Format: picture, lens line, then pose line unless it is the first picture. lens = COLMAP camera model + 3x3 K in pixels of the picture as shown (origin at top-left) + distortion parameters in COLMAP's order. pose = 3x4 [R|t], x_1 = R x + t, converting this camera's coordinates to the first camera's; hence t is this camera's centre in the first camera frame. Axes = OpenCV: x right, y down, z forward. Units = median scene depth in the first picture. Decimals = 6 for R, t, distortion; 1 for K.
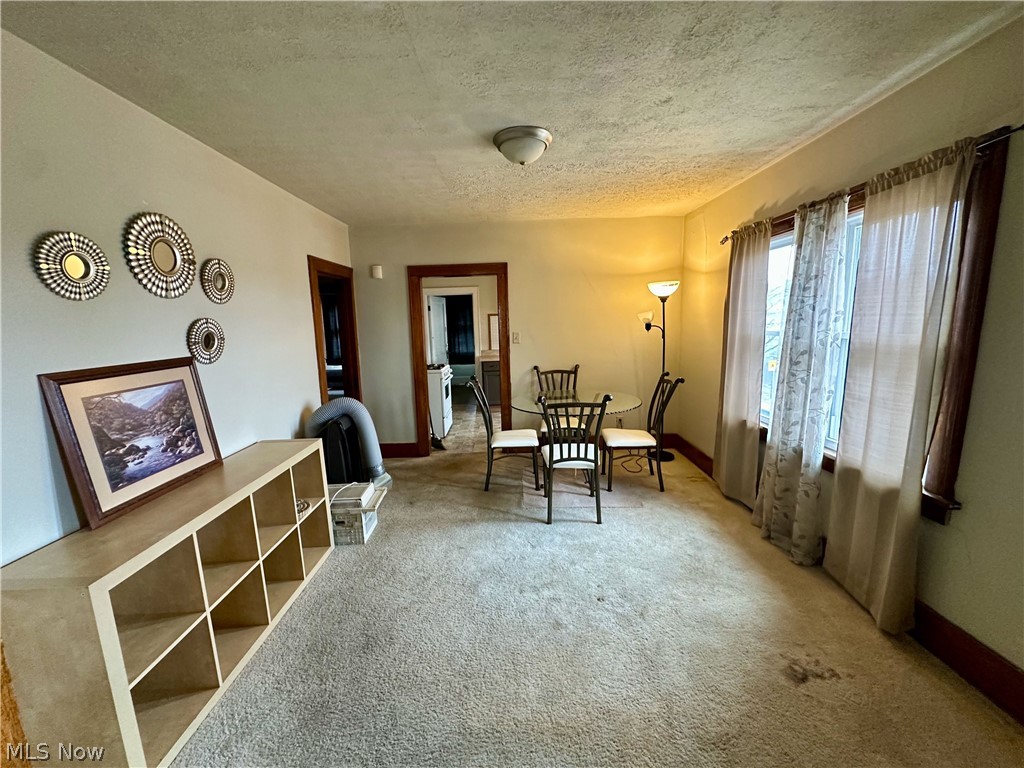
lens RADIAL K [[406.3, 0, 514.1], [0, 406.3, 385.2], [0, 0, 1]] dist [-0.006176, 0.000457]
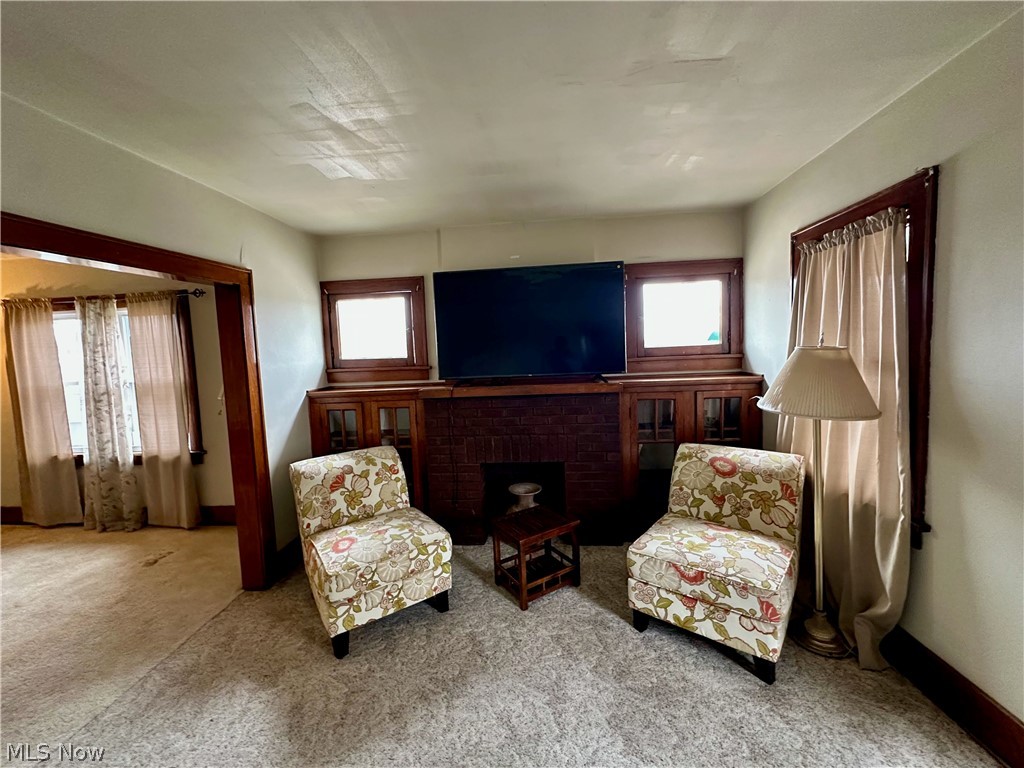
lens RADIAL K [[406.3, 0, 514.1], [0, 406.3, 385.2], [0, 0, 1]] dist [-0.006176, 0.000457]
pose [[0.092160, -0.057703, 0.994071, -0.644963], [0.193758, 0.980276, 0.038939, 0.127859], [-0.976711, 0.189021, 0.101523, -0.659252]]
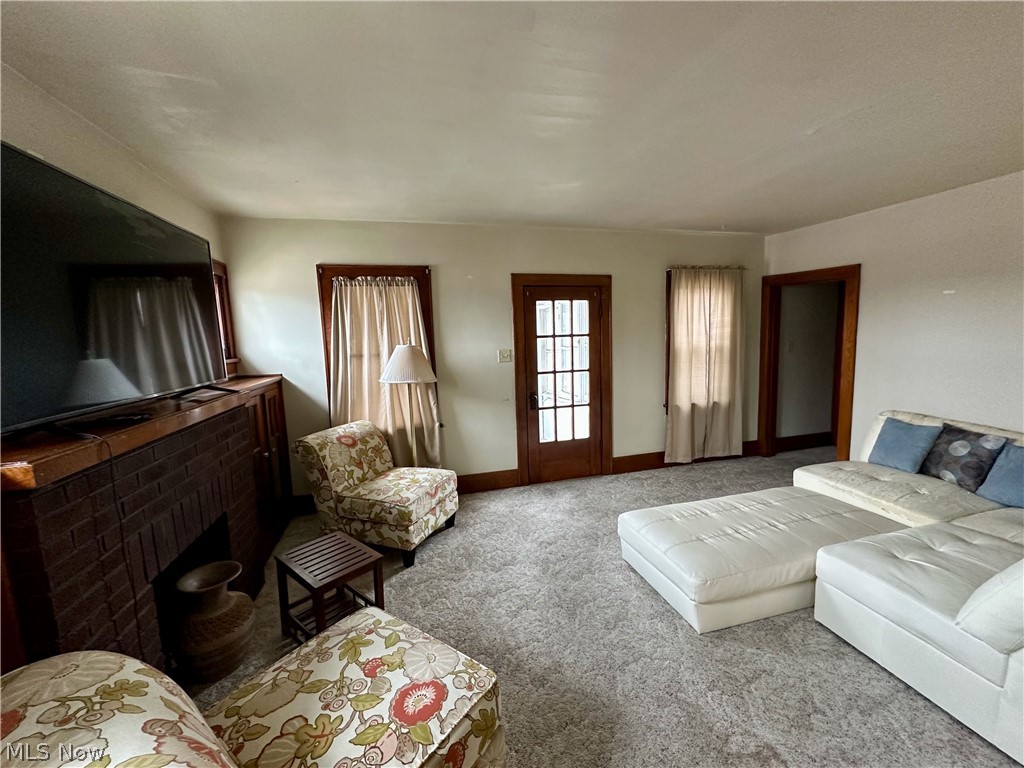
lens RADIAL K [[406.3, 0, 514.1], [0, 406.3, 385.2], [0, 0, 1]] dist [-0.006176, 0.000457]
pose [[-0.965870, 0.090193, -0.242818, 0.579775], [0.019520, 0.960100, 0.278976, -0.136002], [0.258291, 0.264715, -0.929092, 0.692542]]
